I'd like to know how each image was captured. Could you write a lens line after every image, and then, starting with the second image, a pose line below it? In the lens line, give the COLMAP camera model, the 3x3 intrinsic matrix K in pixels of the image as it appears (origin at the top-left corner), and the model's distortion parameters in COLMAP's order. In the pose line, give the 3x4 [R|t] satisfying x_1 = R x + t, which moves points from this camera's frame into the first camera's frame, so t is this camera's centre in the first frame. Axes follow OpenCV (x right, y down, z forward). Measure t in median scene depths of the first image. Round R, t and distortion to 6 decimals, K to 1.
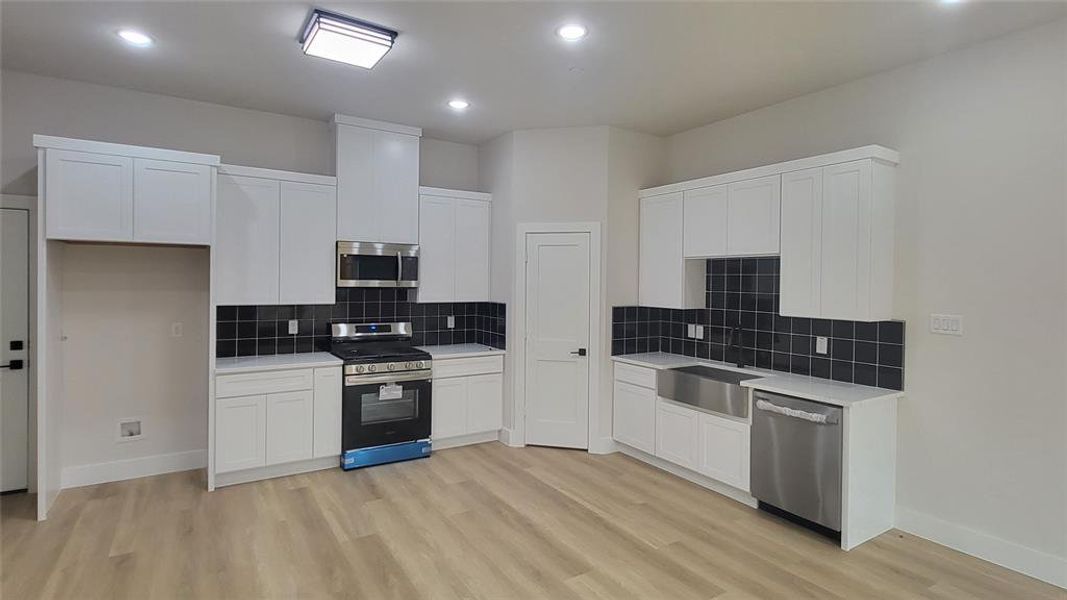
lens RADIAL K [[531.1, 0, 532.0], [0, 531.1, 286.7], [0, 0, 1]] dist [0.004884, -0.002512]
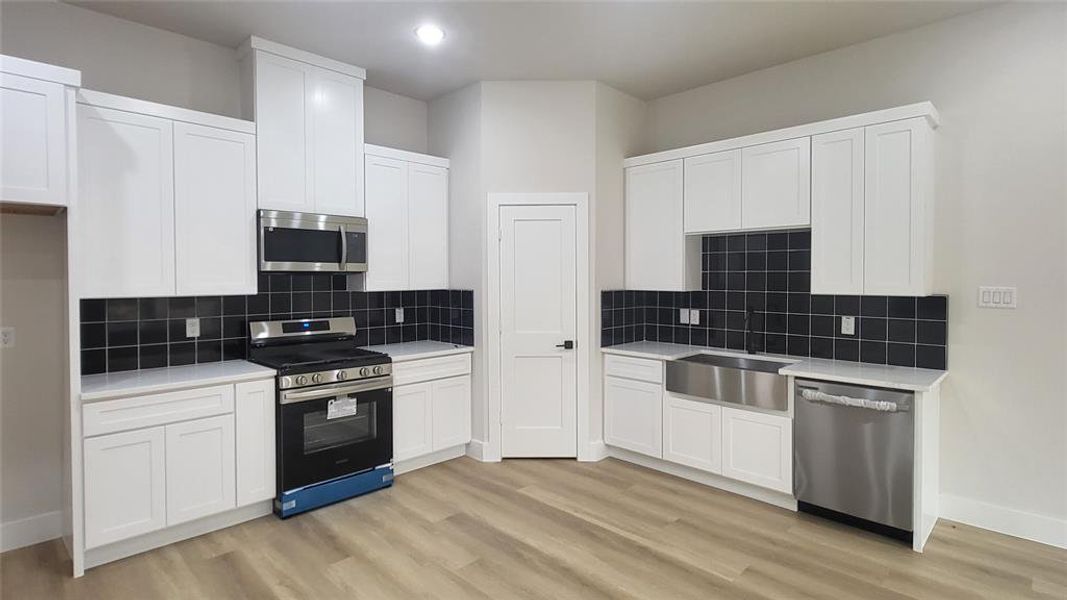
lens RADIAL K [[531.1, 0, 532.0], [0, 531.1, 286.7], [0, 0, 1]] dist [0.004884, -0.002512]
pose [[0.974610, -0.019577, 0.223050, -0.171320], [0.017330, 0.999777, 0.012026, 0.020383], [-0.223236, -0.007855, 0.974733, 0.202175]]
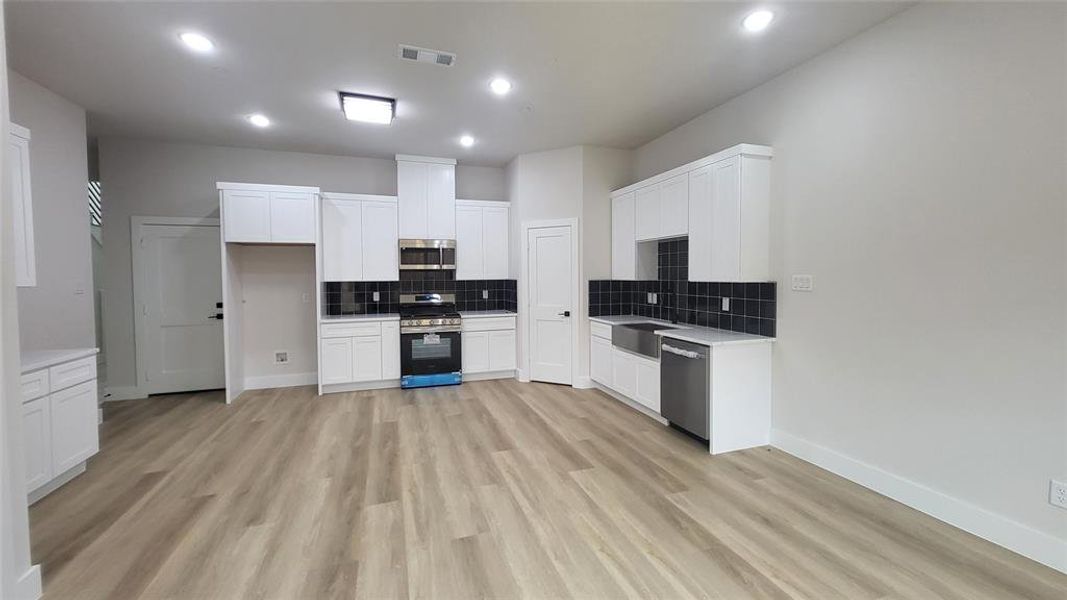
lens RADIAL K [[422.9, 0, 532.2], [0, 422.9, 289.8], [0, 0, 1]] dist [0.007555, -0.002658]
pose [[0.972145, -0.011242, -0.234110, 0.296064], [0.016431, 0.999660, 0.020228, 0.042063], [0.233803, -0.023512, 0.972000, -0.087220]]
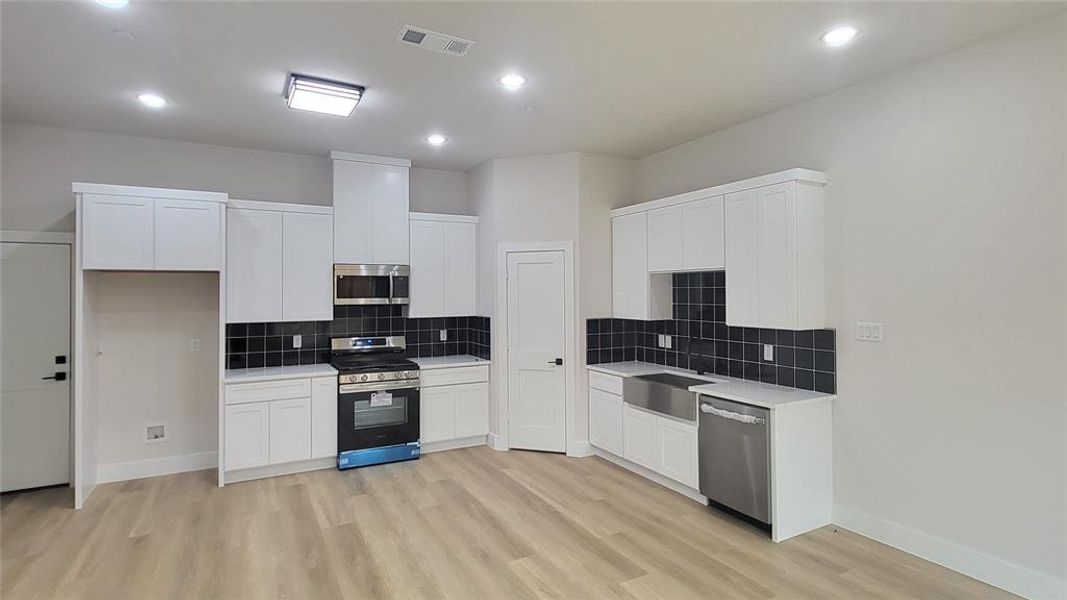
lens RADIAL K [[531.1, 0, 532.0], [0, 531.1, 286.7], [0, 0, 1]] dist [0.004884, -0.002512]
pose [[0.997690, -0.018319, -0.065421, 0.127363], [0.016795, 0.999576, -0.023778, -0.004716], [0.065829, 0.022624, 0.997574, -0.090825]]
